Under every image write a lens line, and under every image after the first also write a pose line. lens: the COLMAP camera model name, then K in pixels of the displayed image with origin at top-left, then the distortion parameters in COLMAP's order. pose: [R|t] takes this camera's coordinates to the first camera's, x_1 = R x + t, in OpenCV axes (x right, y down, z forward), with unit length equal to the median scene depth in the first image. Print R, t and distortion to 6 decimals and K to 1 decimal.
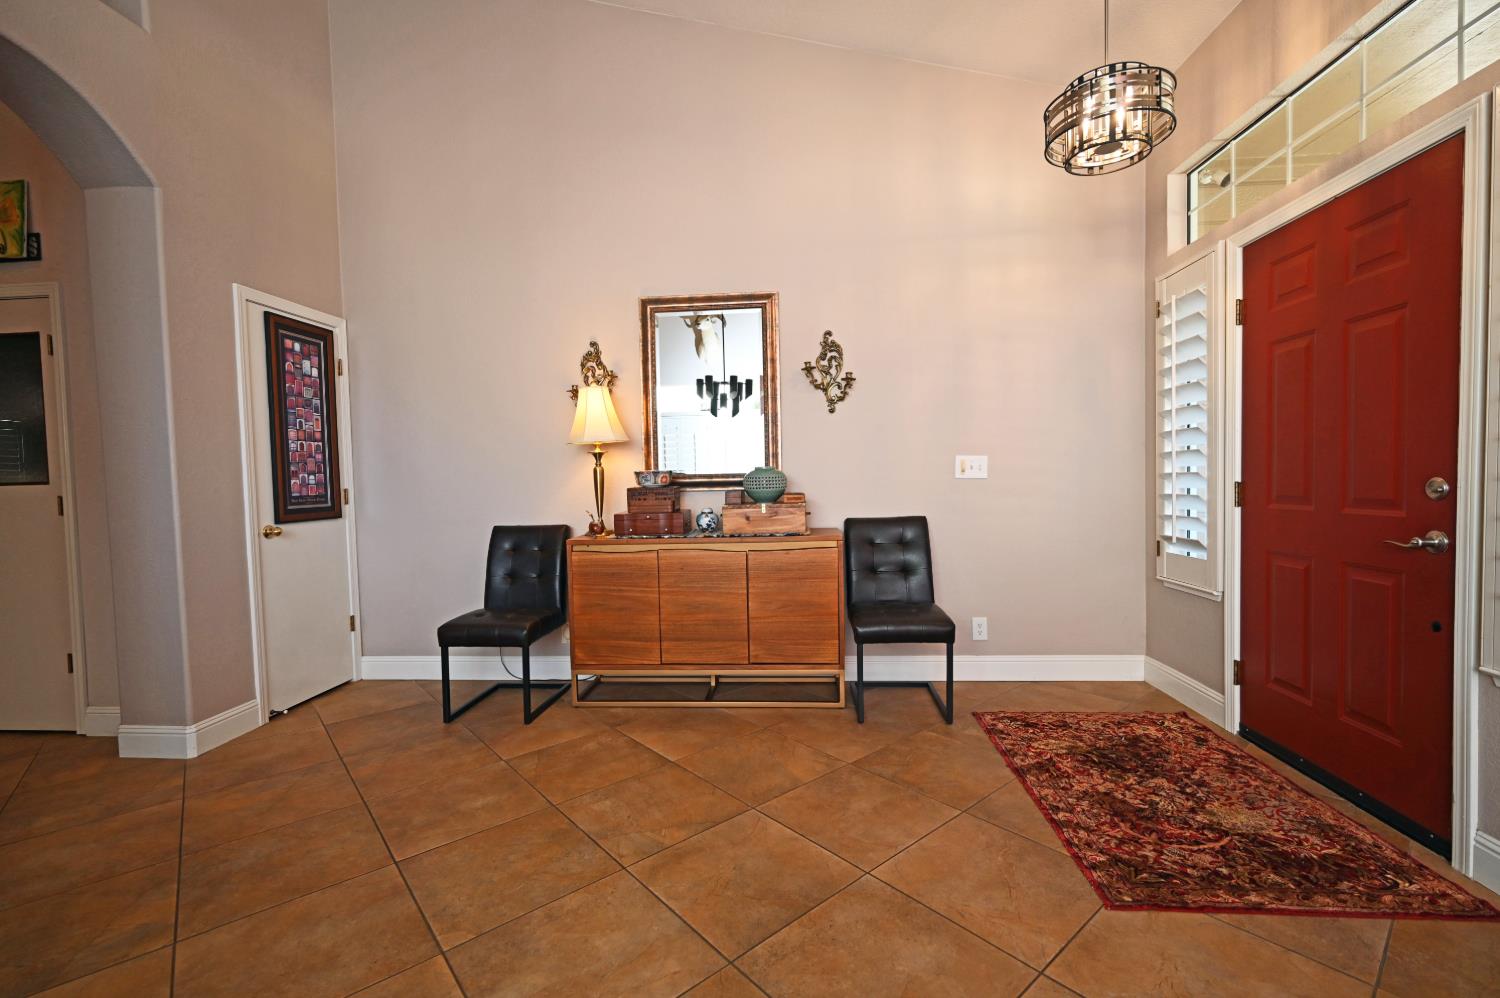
lens RADIAL K [[644.3, 0, 749.2], [0, 644.3, 501.0], [0, 0, 1]] dist [-0.000089, 0.000104]
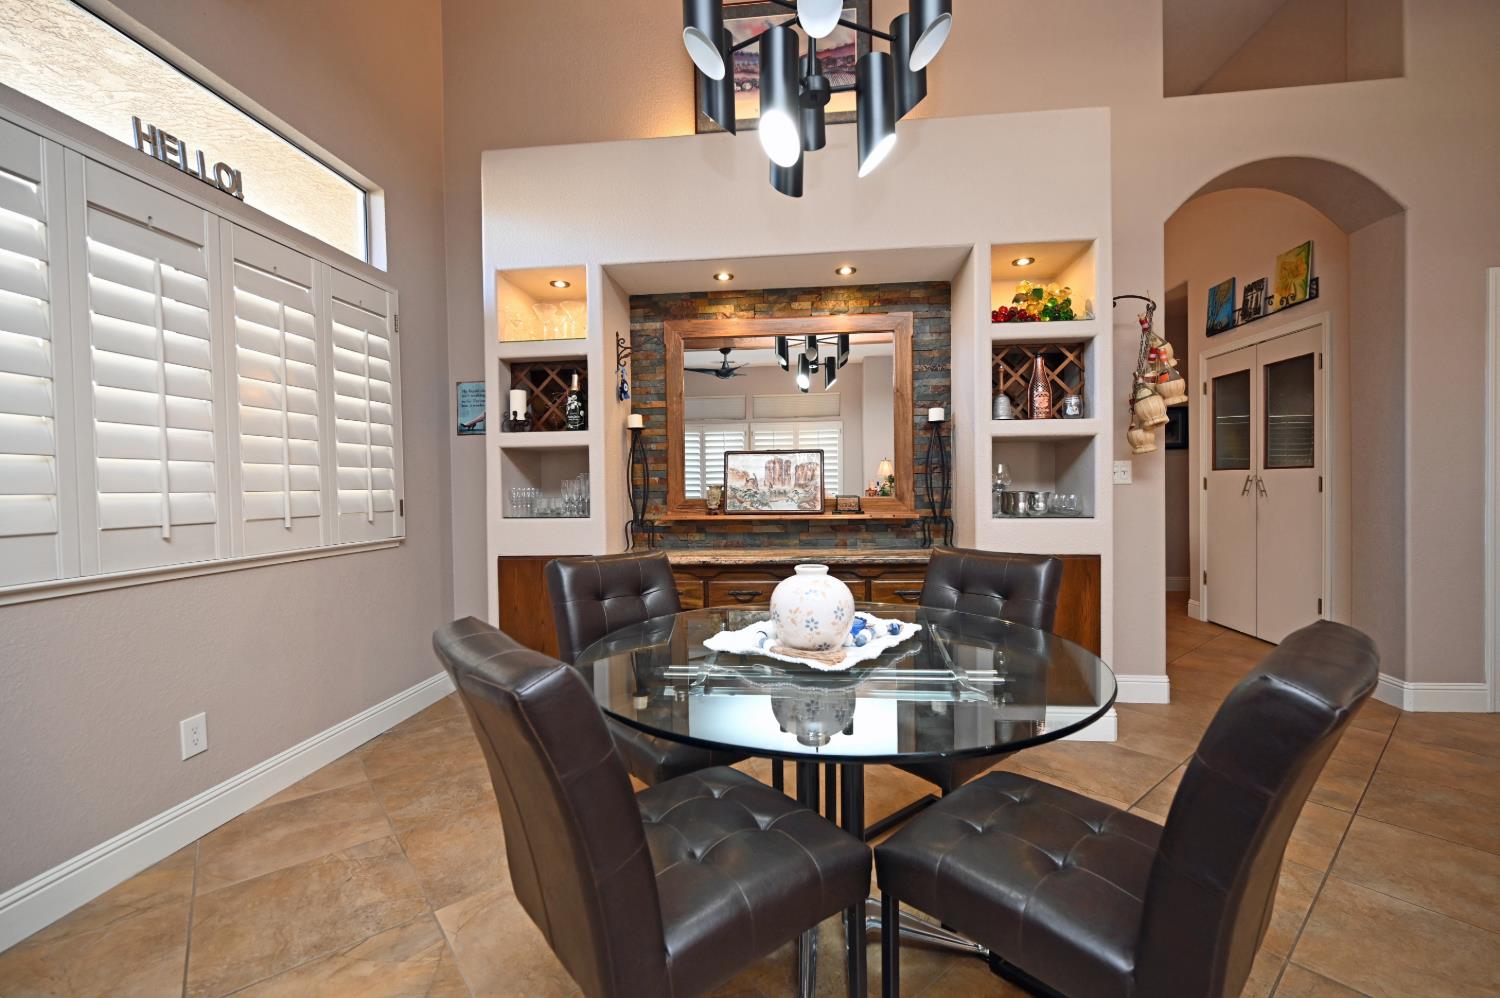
lens RADIAL K [[631.3, 0, 746.8], [0, 631.3, 492.3], [0, 0, 1]] dist [-0.001555, -0.000236]
pose [[-0.014647, 0.039028, -0.999131, 0.208581], [-0.024118, 0.998933, 0.039374, 0.001261], [0.999602, 0.024674, -0.013690, -0.131994]]
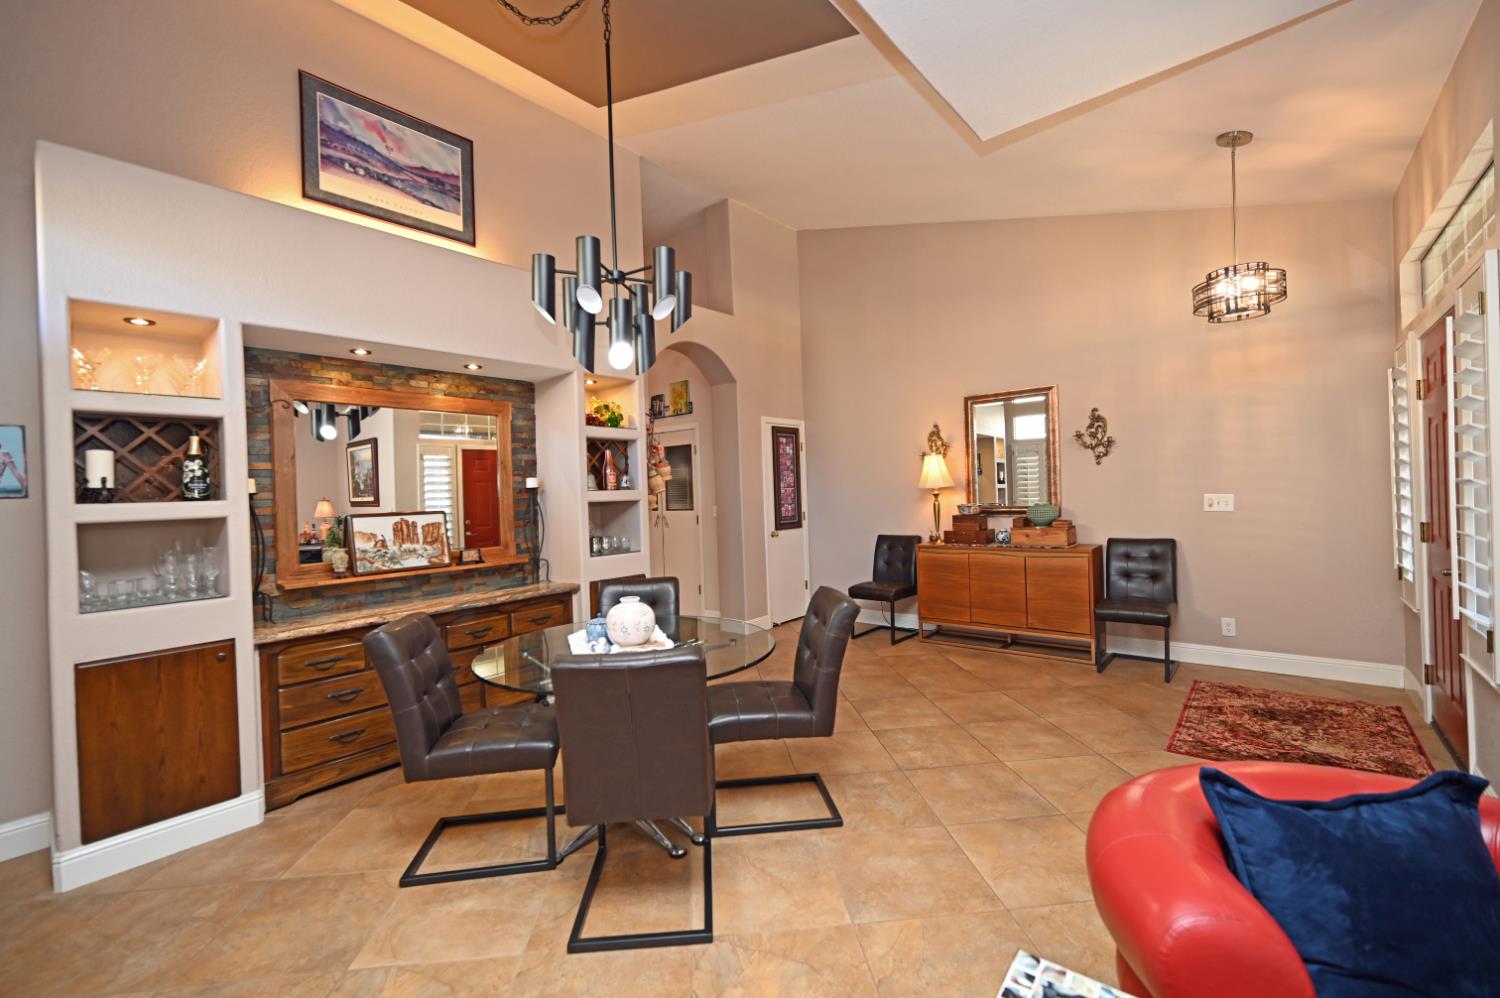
lens RADIAL K [[618.1, 0, 744.8], [0, 618.1, 492.9], [0, 0, 1]] dist [-0.002618, 0.000177]
pose [[0.813702, -0.004247, -0.581266, 0.322979], [-0.006908, 0.999832, -0.016975, -0.049435], [0.581241, 0.017828, 0.813536, -0.654519]]
